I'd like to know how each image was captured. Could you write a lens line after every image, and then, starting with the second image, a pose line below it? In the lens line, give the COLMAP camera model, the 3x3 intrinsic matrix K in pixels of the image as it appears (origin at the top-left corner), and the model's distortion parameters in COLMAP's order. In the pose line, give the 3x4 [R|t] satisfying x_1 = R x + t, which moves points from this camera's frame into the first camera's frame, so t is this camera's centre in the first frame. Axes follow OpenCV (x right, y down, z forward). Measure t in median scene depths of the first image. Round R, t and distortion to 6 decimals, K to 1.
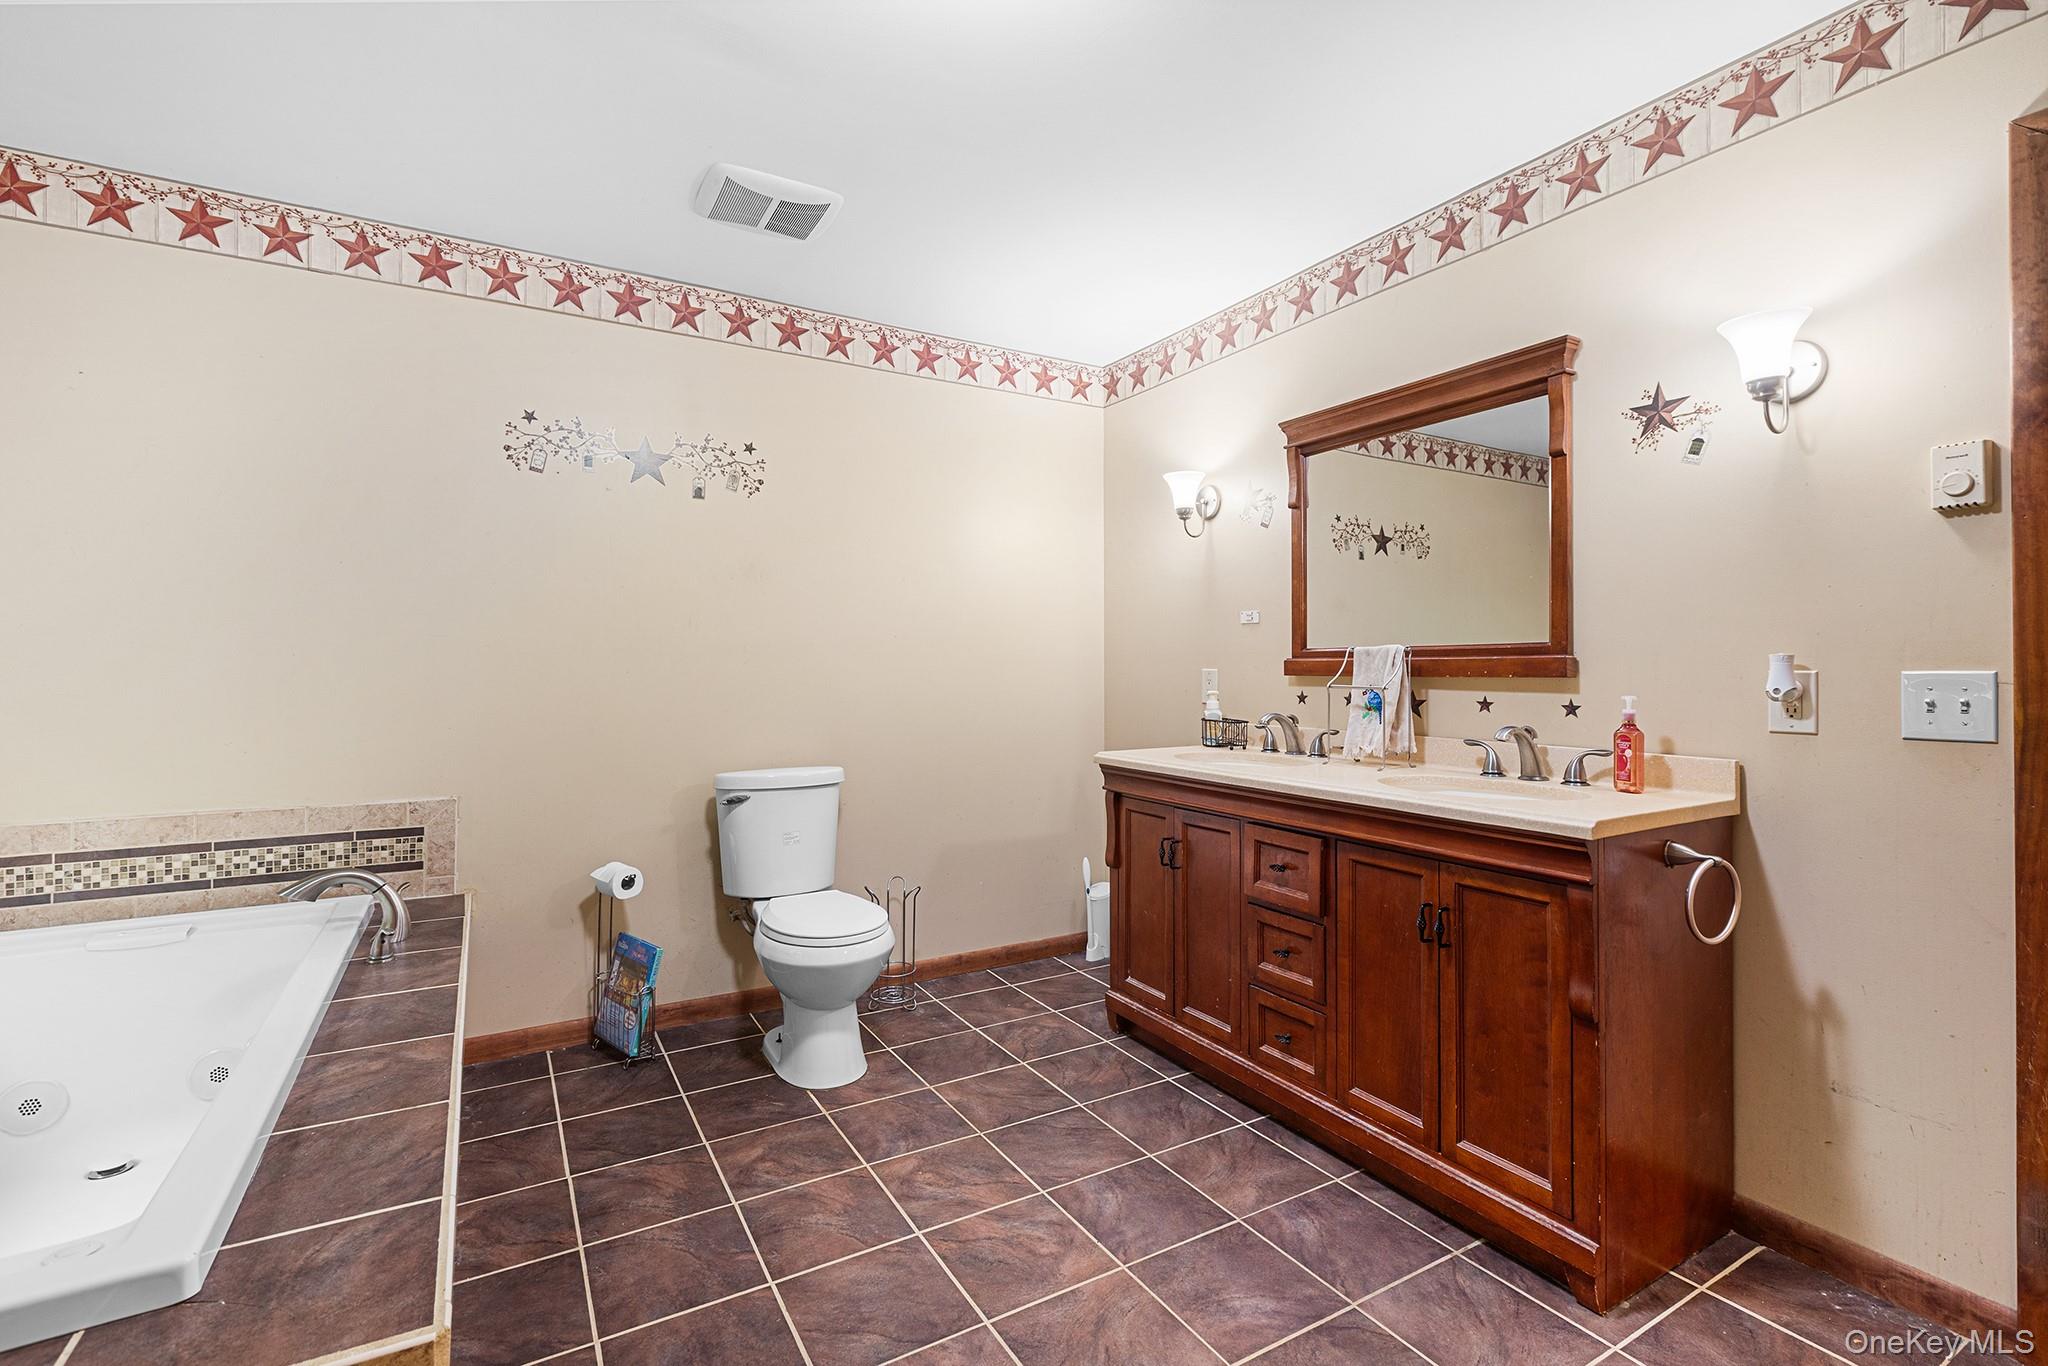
lens RADIAL K [[931.0, 0, 1026.0], [0, 931.0, 670.2], [0, 0, 1]] dist [-0.005046, 0.000192]
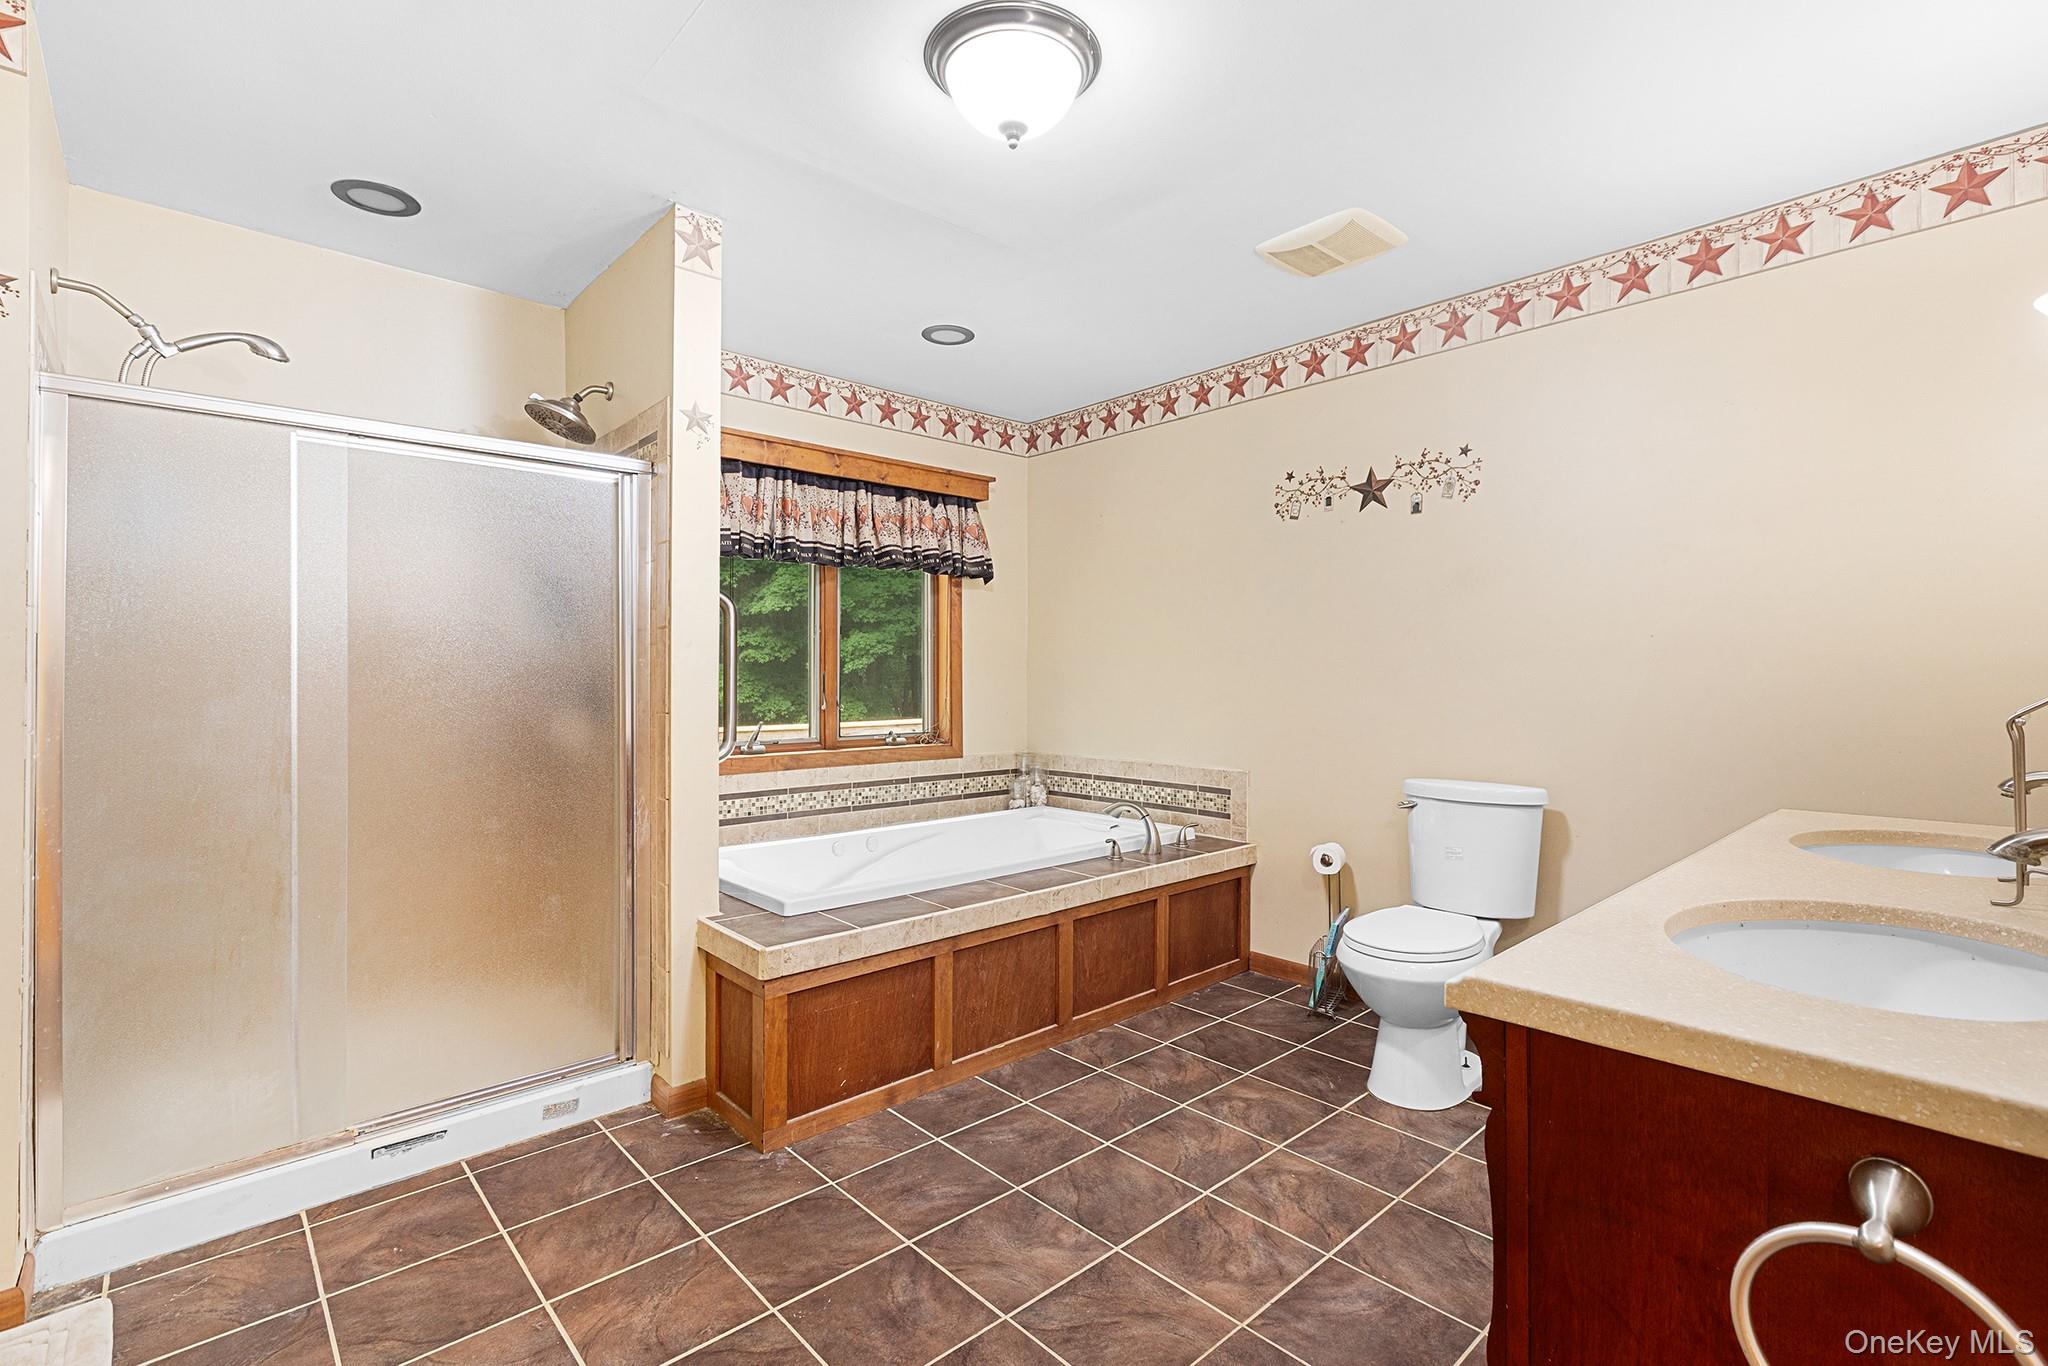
lens RADIAL K [[931.0, 0, 1017.7], [0, 931.0, 676.3], [0, 0, 1]] dist [-0.005046, 0.000192]
pose [[0.193116, 0.002028, -0.981174, 0.728168], [-0.000839, 0.999998, 0.001902, -0.004718], [0.981176, 0.000456, 0.193117, 0.451861]]
